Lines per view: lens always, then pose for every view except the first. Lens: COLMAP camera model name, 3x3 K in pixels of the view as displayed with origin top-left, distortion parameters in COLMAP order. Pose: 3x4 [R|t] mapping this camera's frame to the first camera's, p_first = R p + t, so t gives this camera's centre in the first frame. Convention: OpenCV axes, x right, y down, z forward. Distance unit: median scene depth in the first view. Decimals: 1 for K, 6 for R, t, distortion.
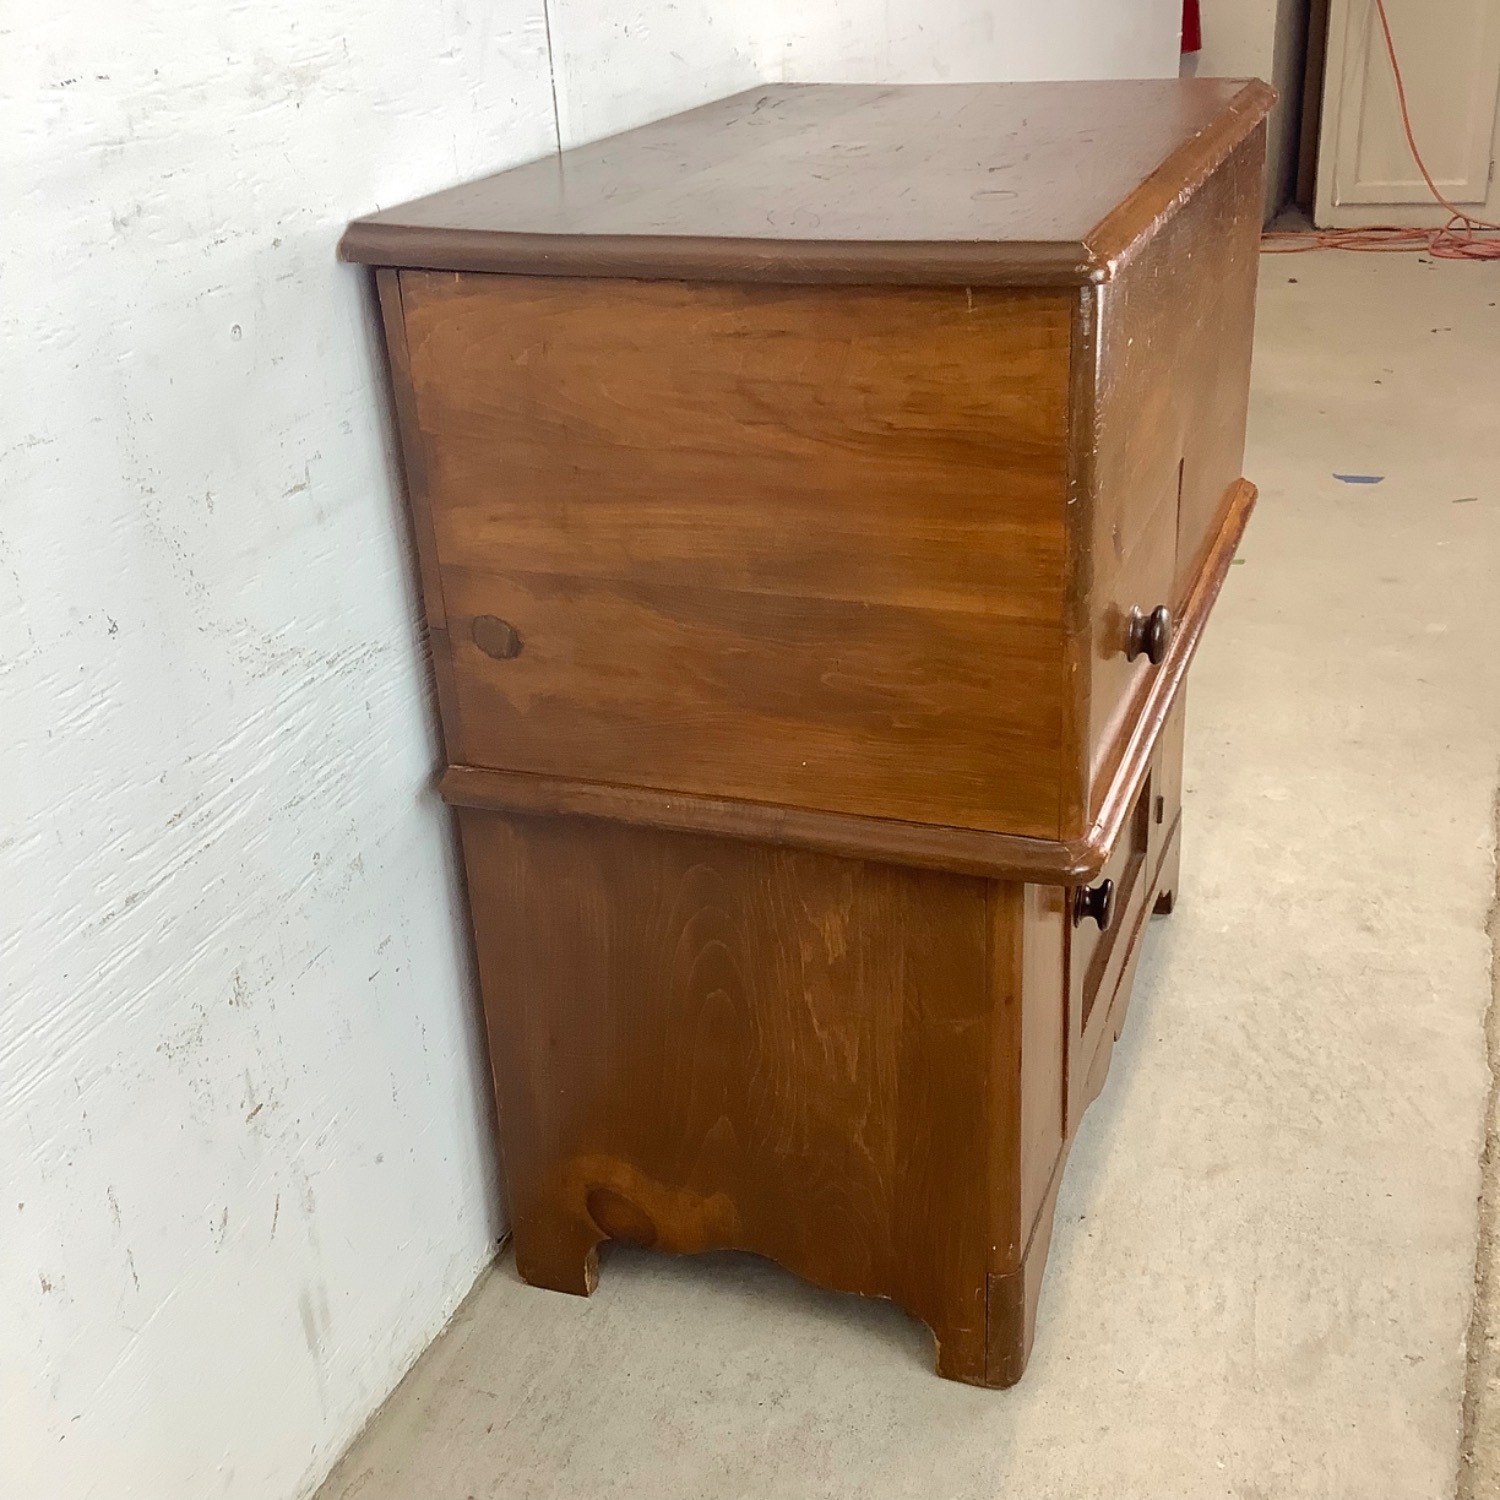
lens RADIAL K [[1823.6, 0, 736.0], [0, 1823.6, 749.7], [0, 0, 1]] dist [0.050749, 0.000000]
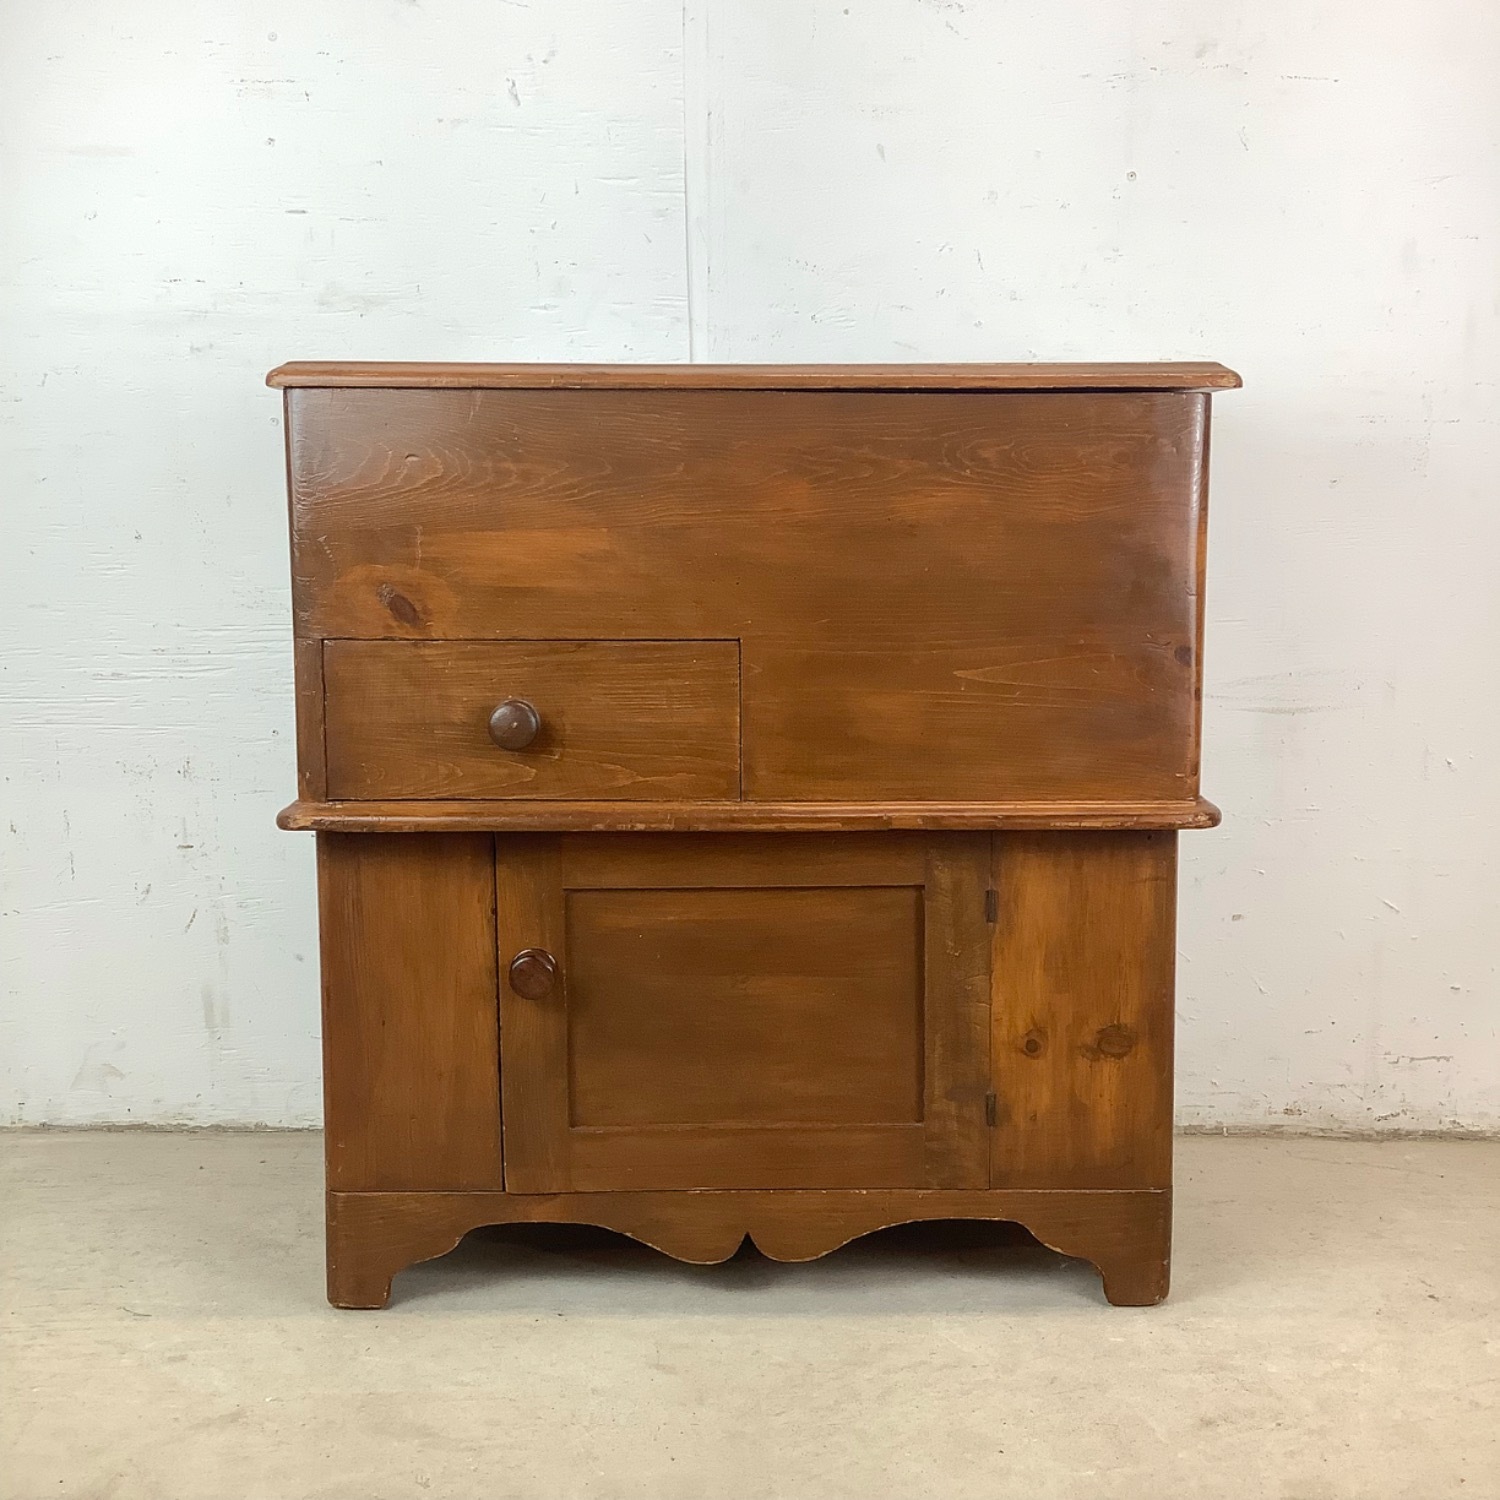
lens RADIAL K [[1823.6, 0, 745.0], [0, 1823.6, 744.4], [0, 0, 1]] dist [0.050749, 0.000000]
pose [[0.361107, 0.190380, -0.912884, 1.341339], [-0.420469, 0.907020, 0.022833, -0.139206], [0.832351, 0.375594, 0.407580, 0.613192]]
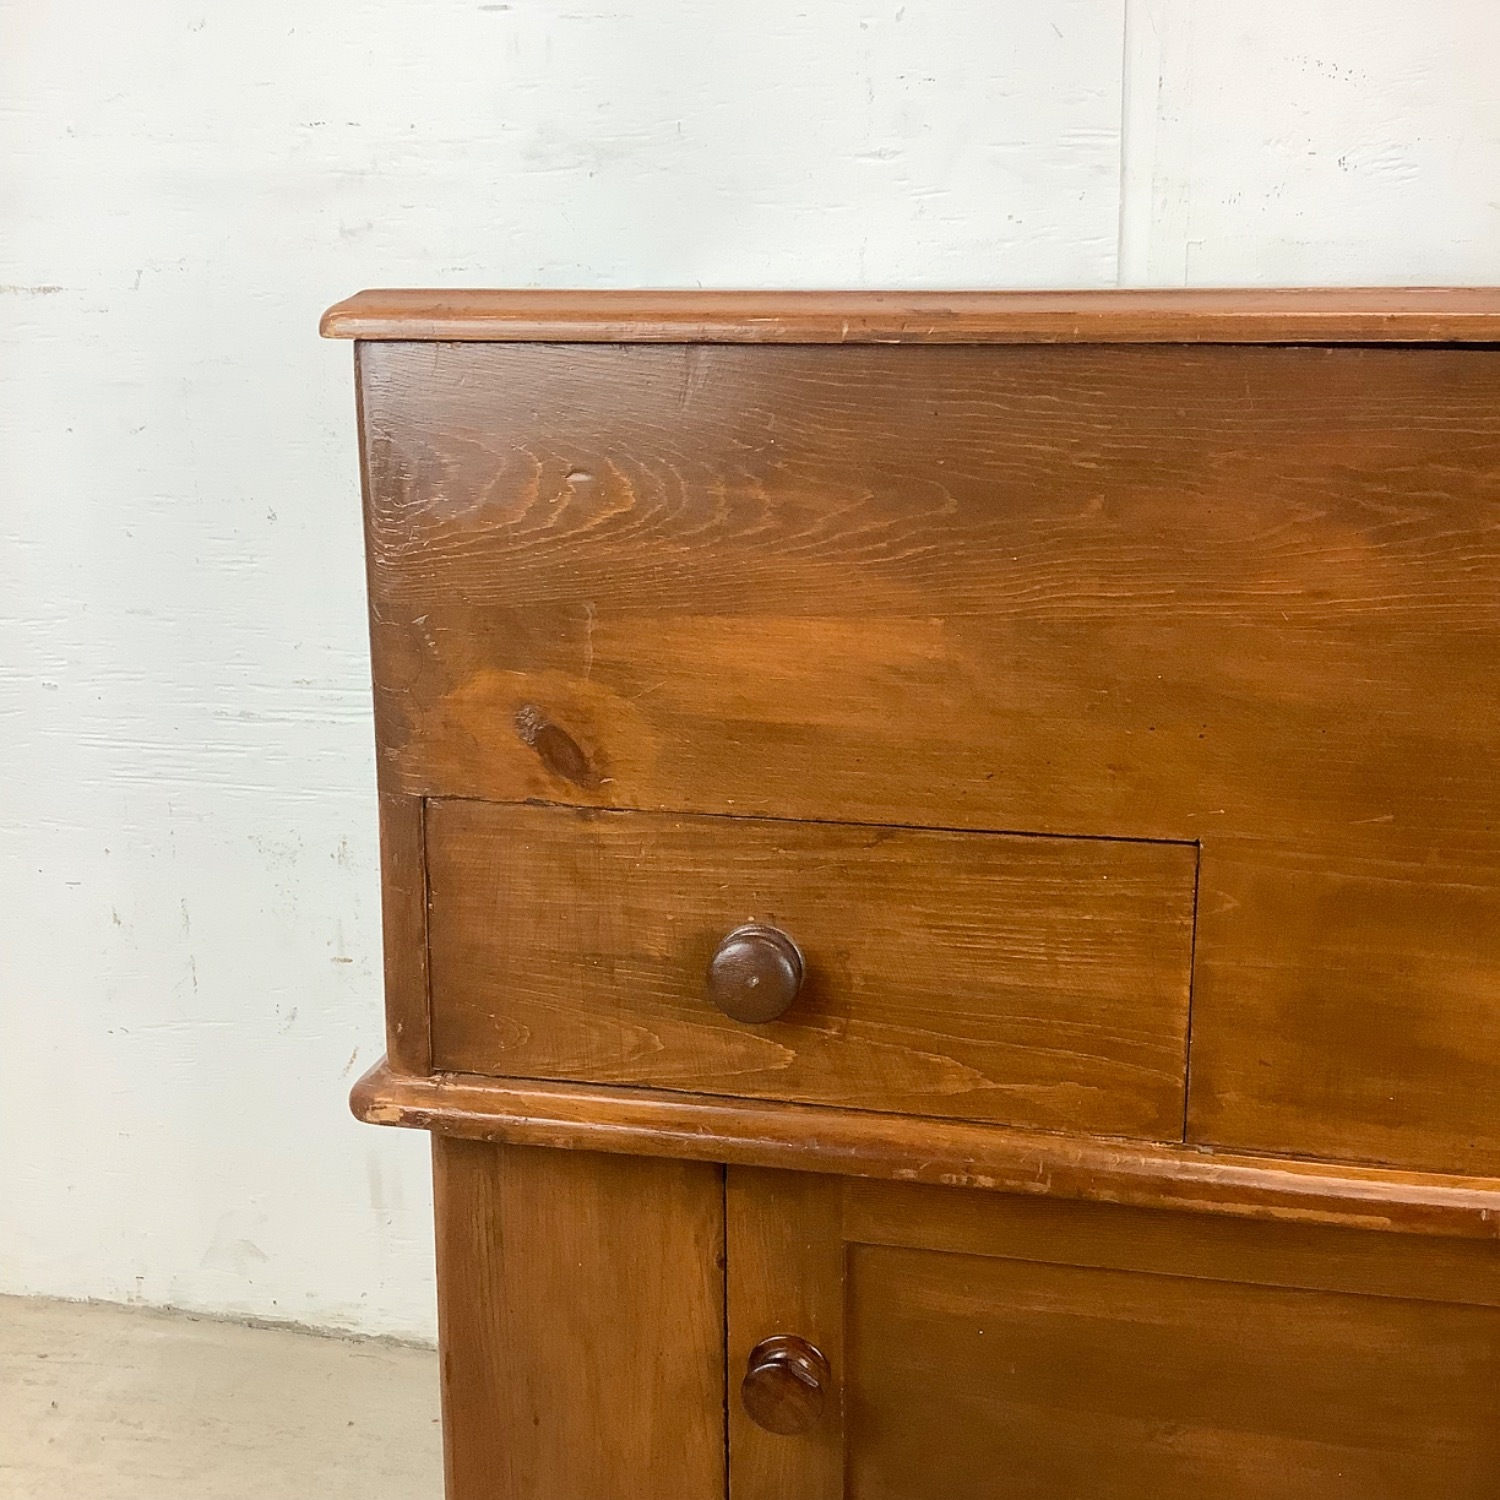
lens RADIAL K [[1823.6, 0, 739.2], [0, 1823.6, 746.3], [0, 0, 1]] dist [0.050749, 0.000000]
pose [[0.153129, 0.289731, -0.944779, 0.786999], [-0.433115, 0.879014, 0.199364, -0.253165], [0.888236, 0.378670, 0.260090, 0.764018]]
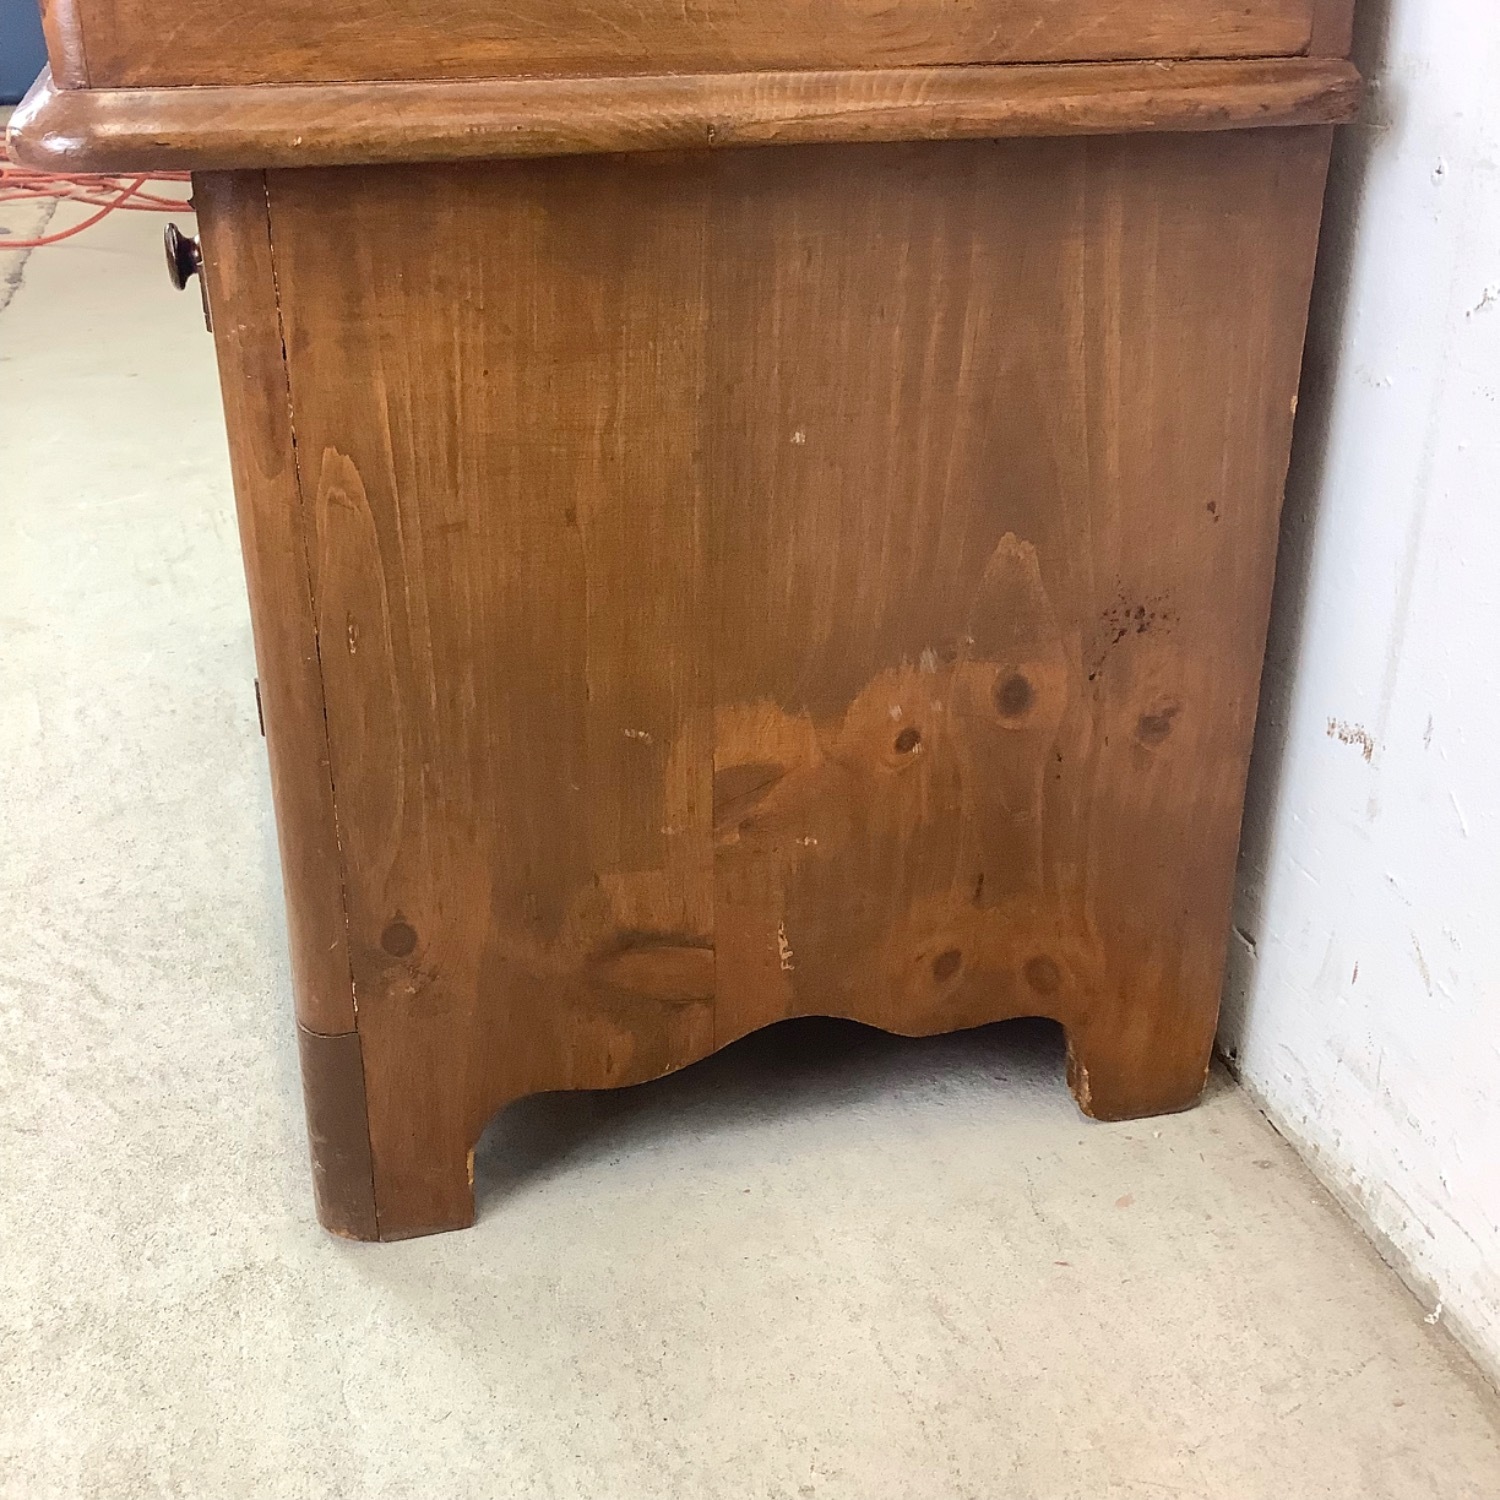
lens RADIAL K [[1823.6, 0, 754.2], [0, 1823.6, 779.5], [0, 0, 1]] dist [0.050749, 0.000000]
pose [[-0.800241, 0.316598, -0.509295, 0.510584], [-0.221640, 0.632994, 0.741751, -0.453376], [0.557217, 0.706459, -0.436377, 1.747095]]
